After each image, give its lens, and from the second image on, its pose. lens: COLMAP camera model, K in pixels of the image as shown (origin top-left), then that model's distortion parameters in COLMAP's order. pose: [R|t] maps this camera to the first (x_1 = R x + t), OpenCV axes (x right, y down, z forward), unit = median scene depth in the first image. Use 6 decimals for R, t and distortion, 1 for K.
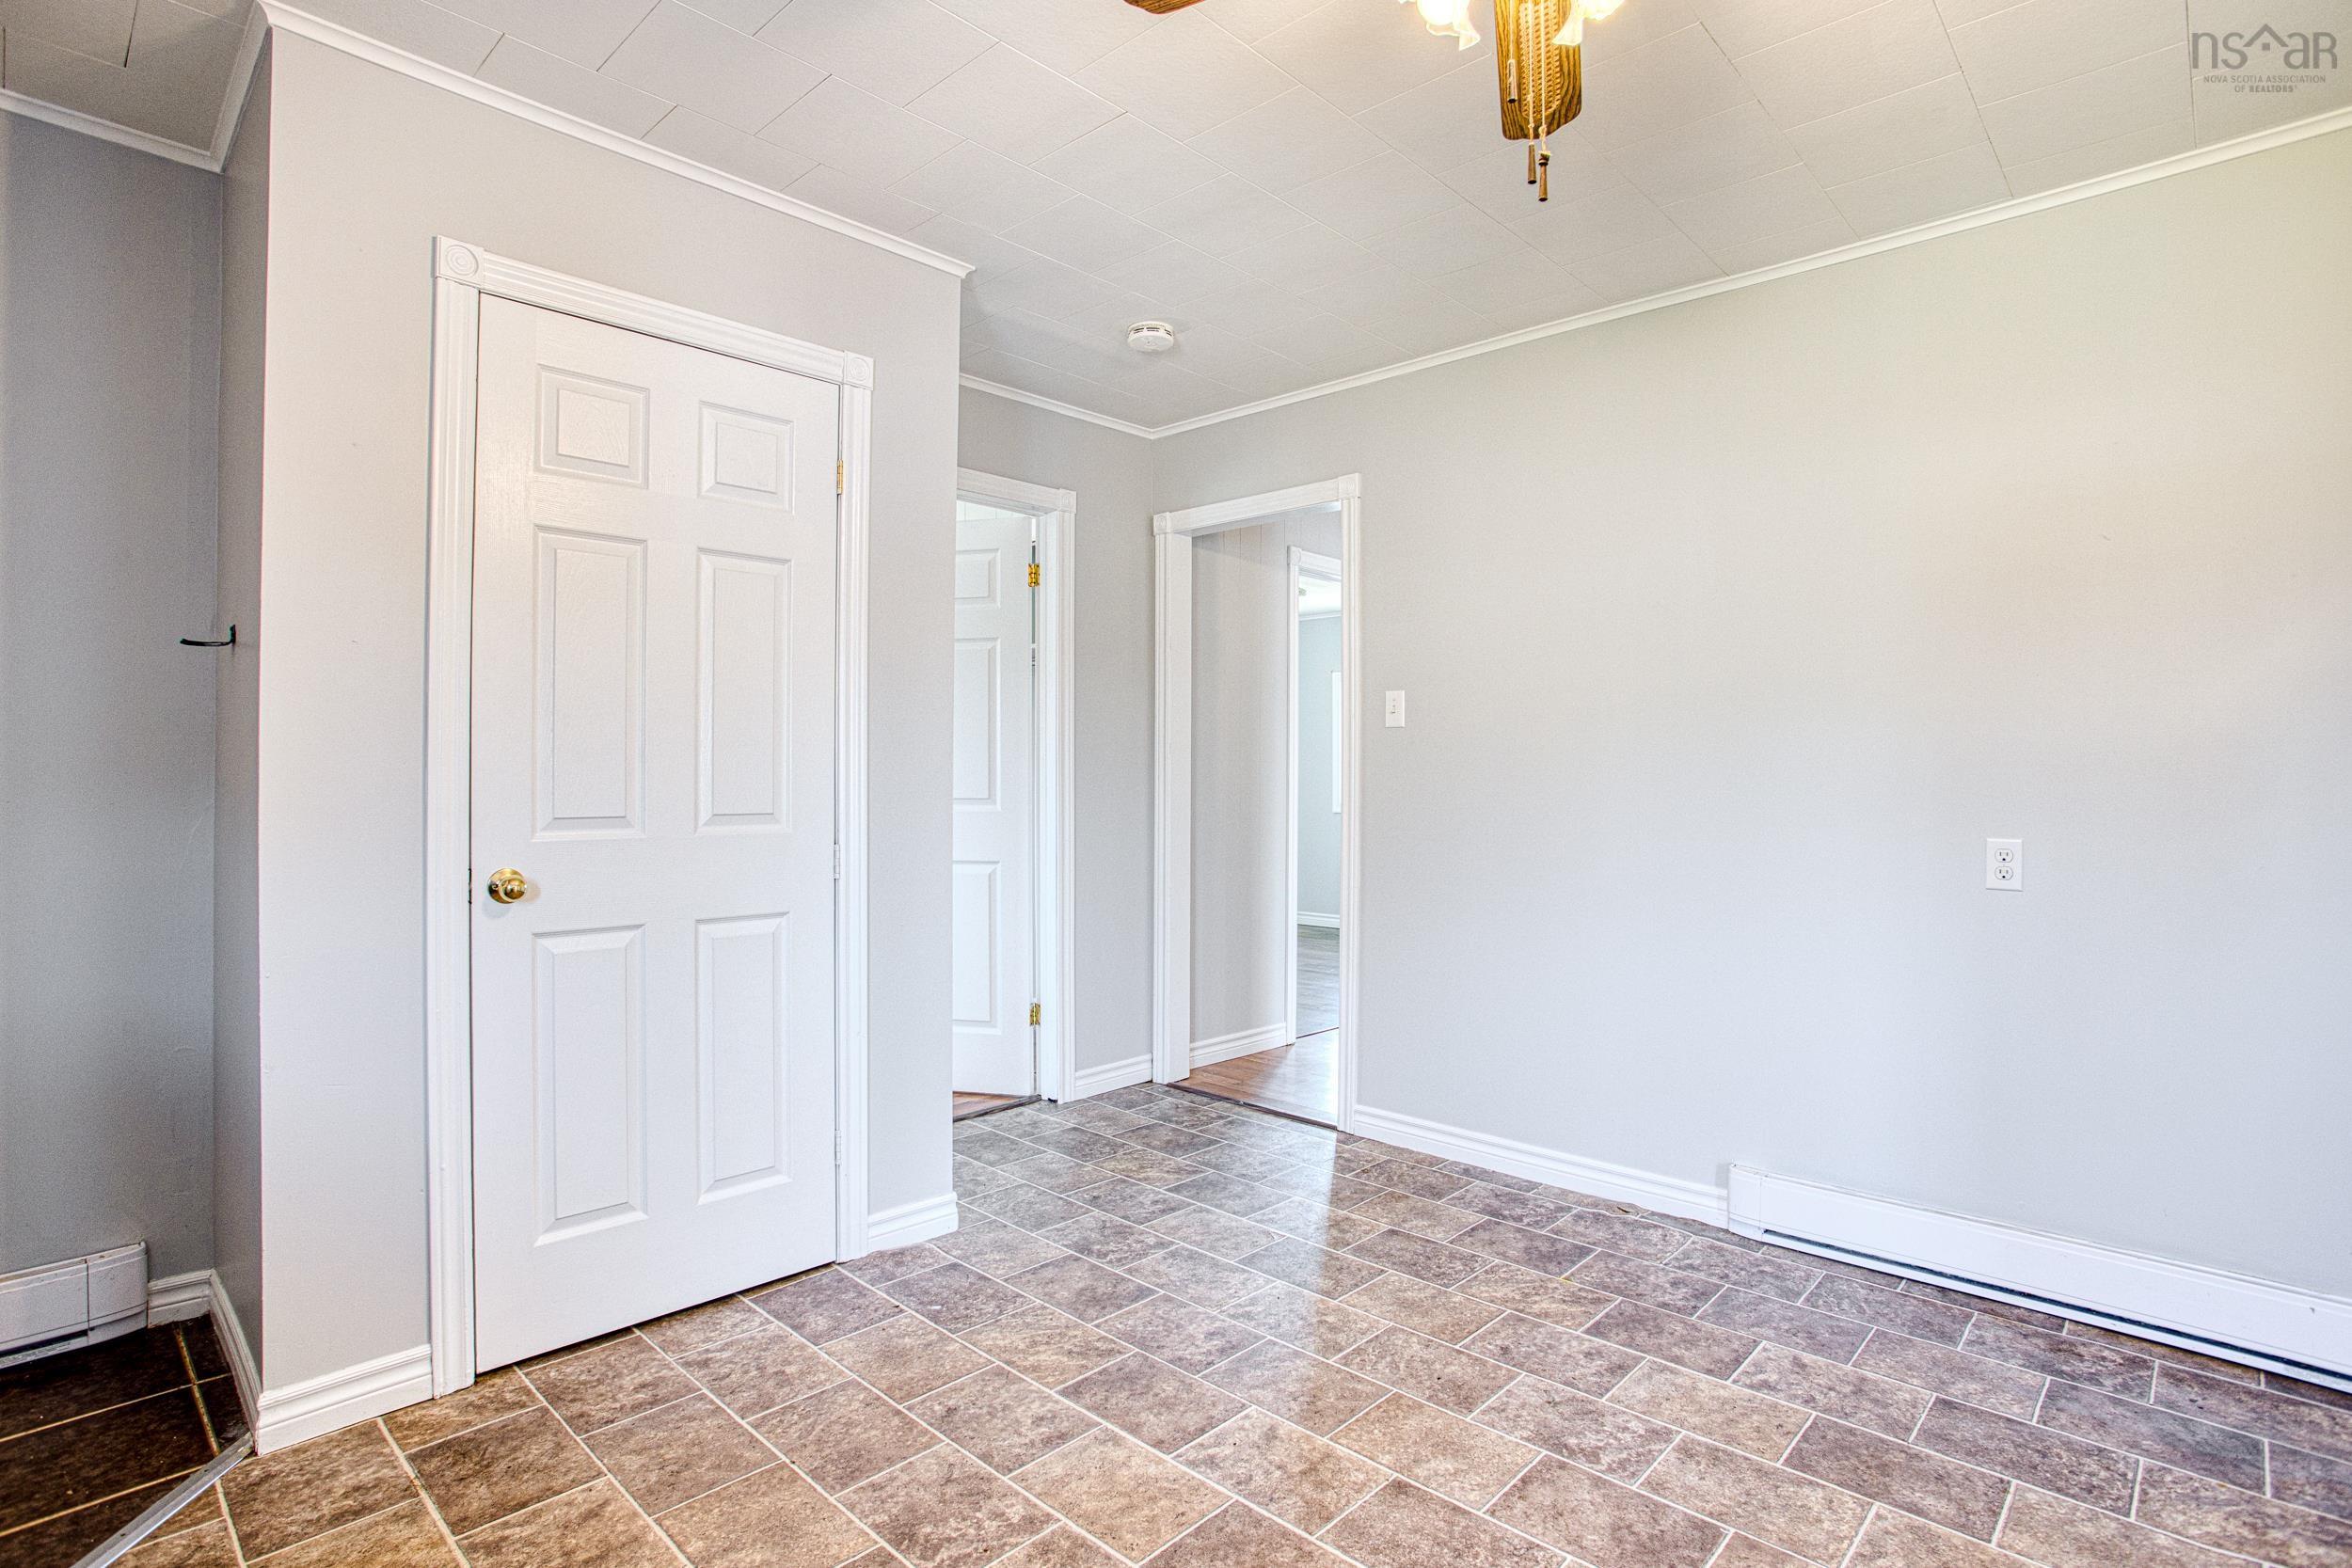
lens RADIAL K [[1161.0, 0, 1167.9], [0, 1161.0, 794.1], [0, 0, 1]] dist [-0.049044, 0.013711]
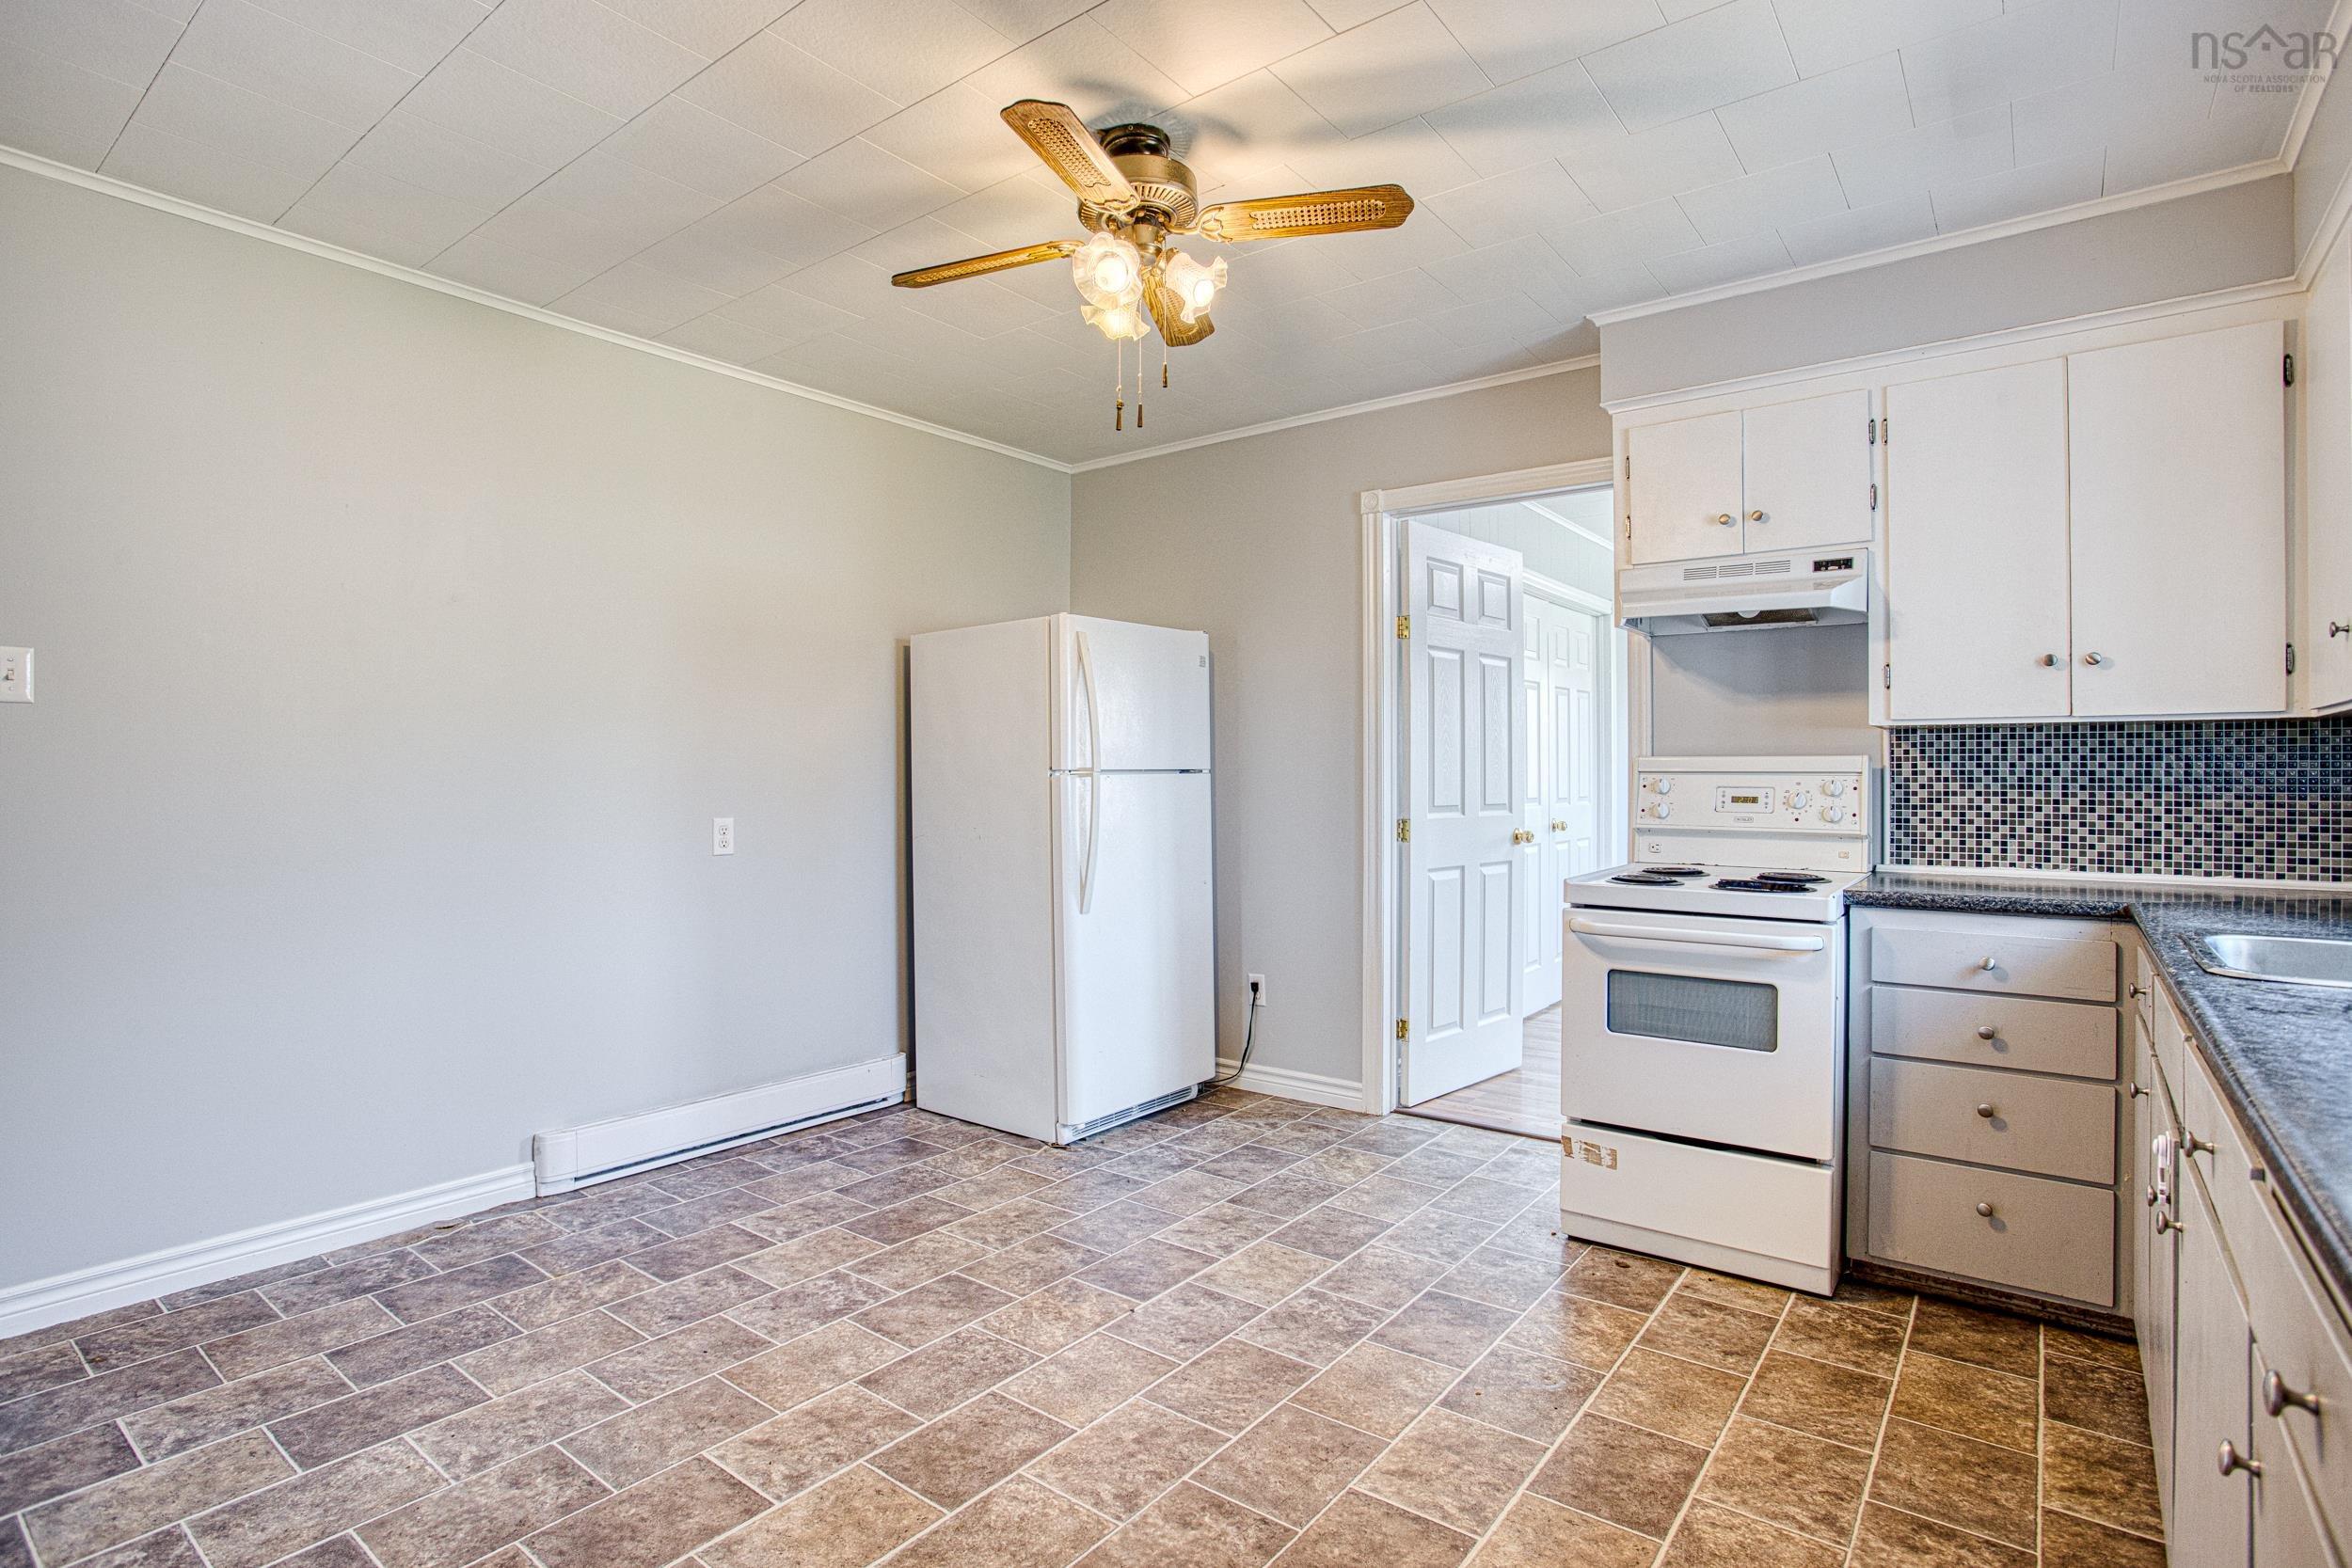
lens RADIAL K [[1161.0, 0, 1179.3], [0, 1161.0, 771.2], [0, 0, 1]] dist [-0.049044, 0.013711]
pose [[-0.106655, 0.000750, 0.994296, -0.807644], [0.015186, 0.999884, 0.000875, -0.011871], [-0.994180, 0.015193, -0.106654, 0.646854]]
